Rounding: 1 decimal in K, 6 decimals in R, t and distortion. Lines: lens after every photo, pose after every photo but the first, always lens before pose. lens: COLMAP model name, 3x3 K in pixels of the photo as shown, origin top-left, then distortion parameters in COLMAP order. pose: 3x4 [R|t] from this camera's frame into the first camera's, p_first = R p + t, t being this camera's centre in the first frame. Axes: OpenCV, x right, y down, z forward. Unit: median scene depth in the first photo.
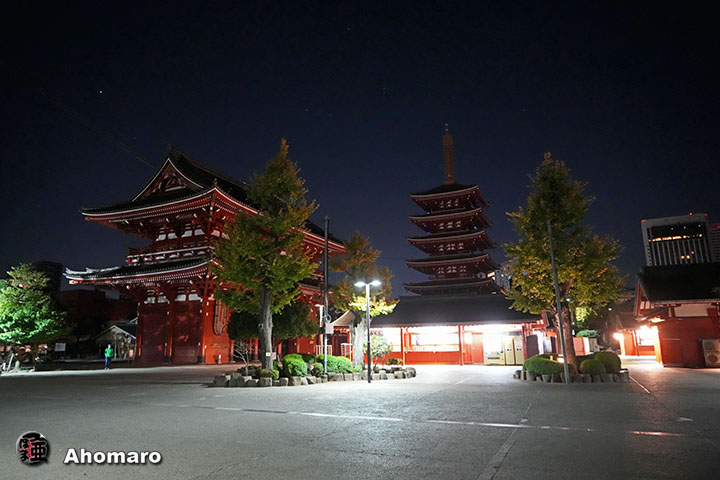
lens RADIAL K [[491.1, 0, 361.0], [0, 491.1, 230.9], [0, 0, 1]] dist [-0.040094, 0.027455]
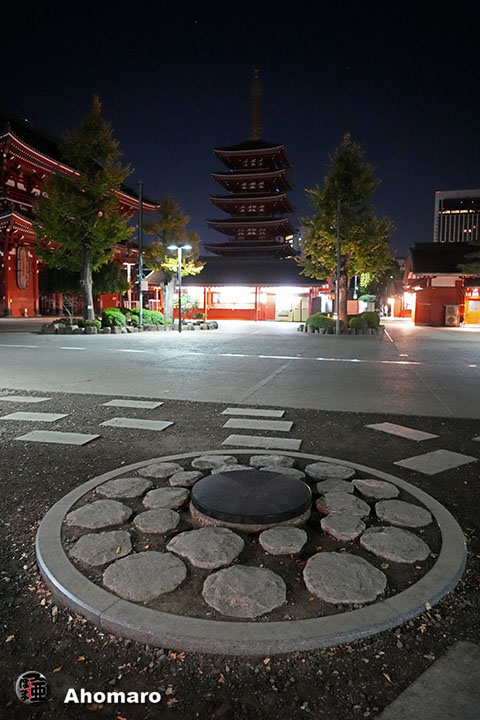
lens RADIAL K [[491.1, 0, 247.9], [0, 491.1, 364.0], [0, 0, 1]] dist [-0.040094, 0.027455]
pose [[0.983125, 0.001868, 0.182926, -0.018289], [-0.064614, 0.939044, 0.337671, -0.014796], [-0.171145, -0.343792, 0.923318, -0.074675]]
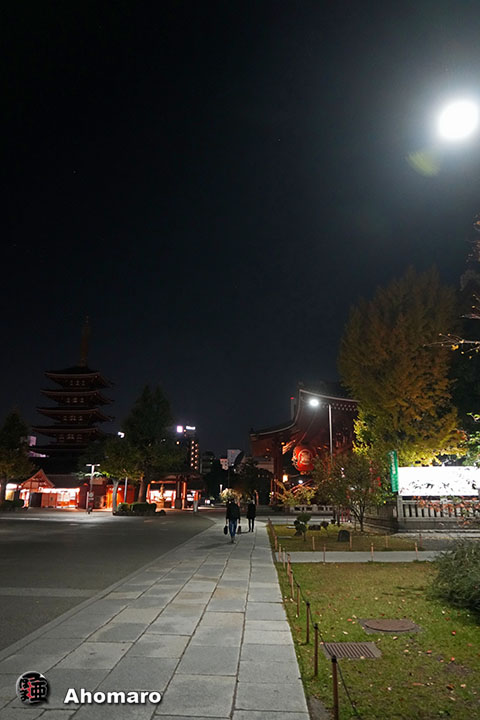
lens RADIAL K [[491.1, 0, 240.4], [0, 491.1, 362.9], [0, 0, 1]] dist [-0.040094, 0.027455]
pose [[0.924780, 0.125554, 0.359191, 0.265628], [-0.108789, 0.991831, -0.066601, -0.164422], [-0.364619, 0.022515, 0.930884, -0.725023]]
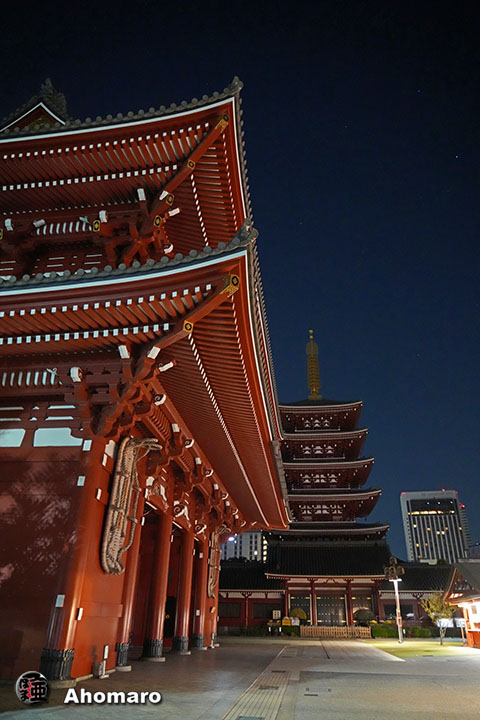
lens RADIAL K [[491.1, 0, 259.7], [0, 491.1, 351.3], [0, 0, 1]] dist [-0.040094, 0.027455]
pose [[0.952155, 0.163722, 0.258062, -0.310234], [-0.086650, 0.954371, -0.285776, 0.162657], [-0.293075, 0.249742, 0.922895, 0.668130]]
